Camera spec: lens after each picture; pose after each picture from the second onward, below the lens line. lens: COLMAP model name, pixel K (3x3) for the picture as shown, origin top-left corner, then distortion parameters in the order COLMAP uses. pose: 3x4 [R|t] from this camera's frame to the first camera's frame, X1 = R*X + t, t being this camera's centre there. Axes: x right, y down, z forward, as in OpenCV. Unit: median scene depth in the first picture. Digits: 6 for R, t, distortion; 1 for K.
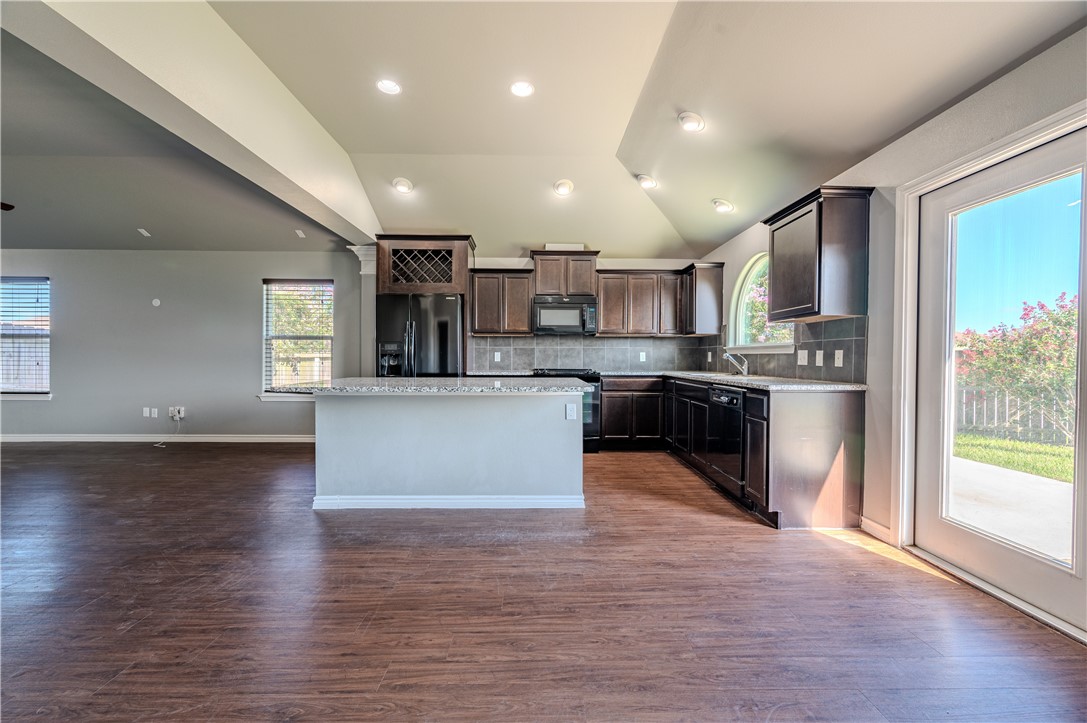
lens RADIAL K [[426.4, 0, 543.3], [0, 426.4, 361.4], [0, 0, 1]] dist [-0.001568, 0.000201]
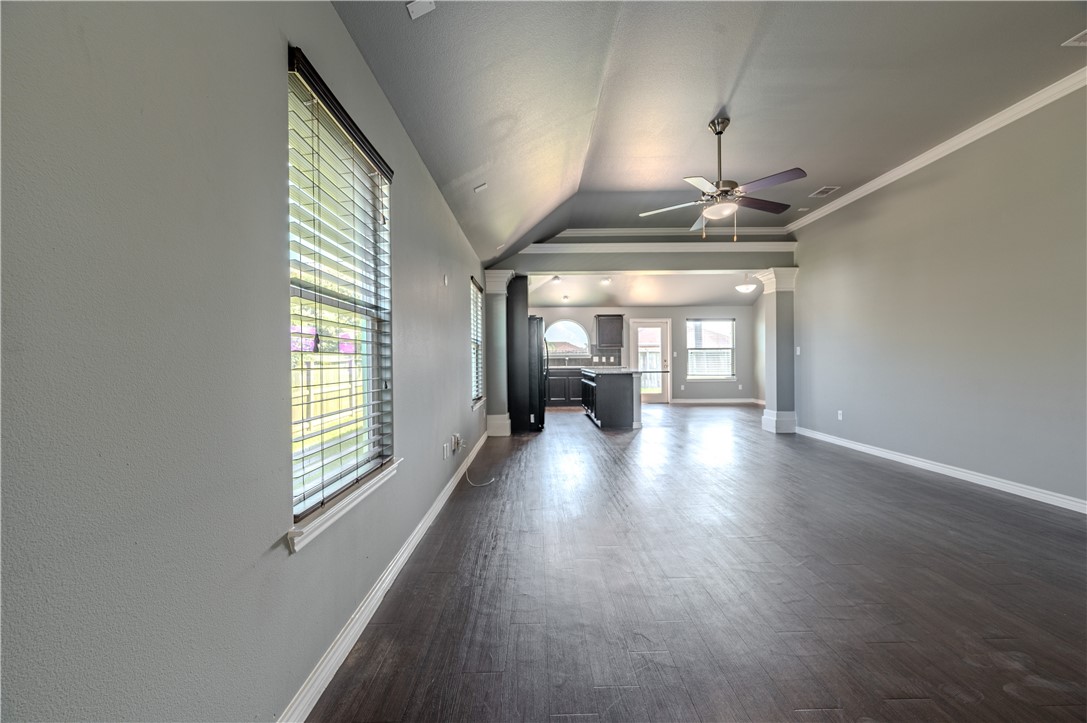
lens RADIAL K [[426.4, 0, 540.6], [0, 426.4, 361.5], [0, 0, 1]] dist [-0.001568, 0.000201]
pose [[0.006982, -0.008142, 0.999942, -2.885594], [0.019286, 0.999782, 0.008006, -0.029282], [-0.999790, 0.019229, 0.007137, 1.574564]]
